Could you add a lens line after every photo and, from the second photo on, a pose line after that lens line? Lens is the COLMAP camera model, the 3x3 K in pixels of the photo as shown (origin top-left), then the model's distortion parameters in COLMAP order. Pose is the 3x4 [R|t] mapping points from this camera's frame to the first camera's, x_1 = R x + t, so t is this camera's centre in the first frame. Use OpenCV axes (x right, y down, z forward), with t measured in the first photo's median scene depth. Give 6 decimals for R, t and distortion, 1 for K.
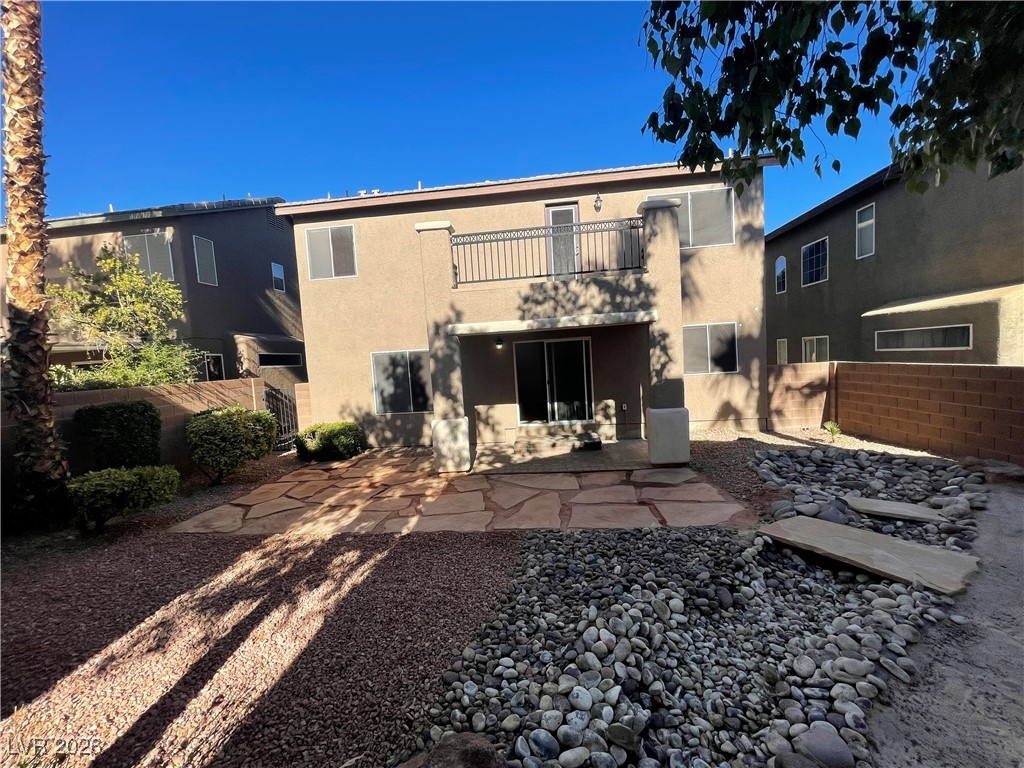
lens RADIAL K [[407.4, 0, 510.1], [0, 407.4, 388.0], [0, 0, 1]] dist [0.000260, 0.000005]
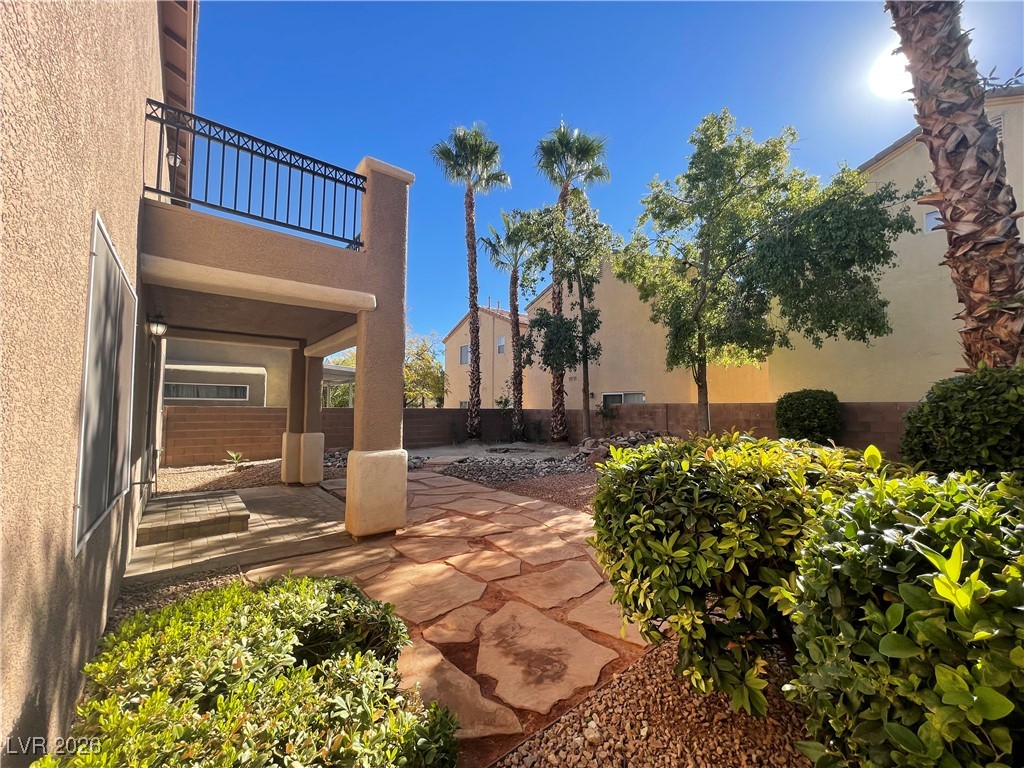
lens RADIAL K [[407.4, 0, 512.6], [0, 407.4, 383.9], [0, 0, 1]] dist [0.000260, 0.000005]
pose [[-0.698123, 0.100882, 0.708835, -0.813483], [0.086563, 0.994654, -0.056305, 0.026048], [-0.710726, 0.022051, -0.703123, 1.365354]]
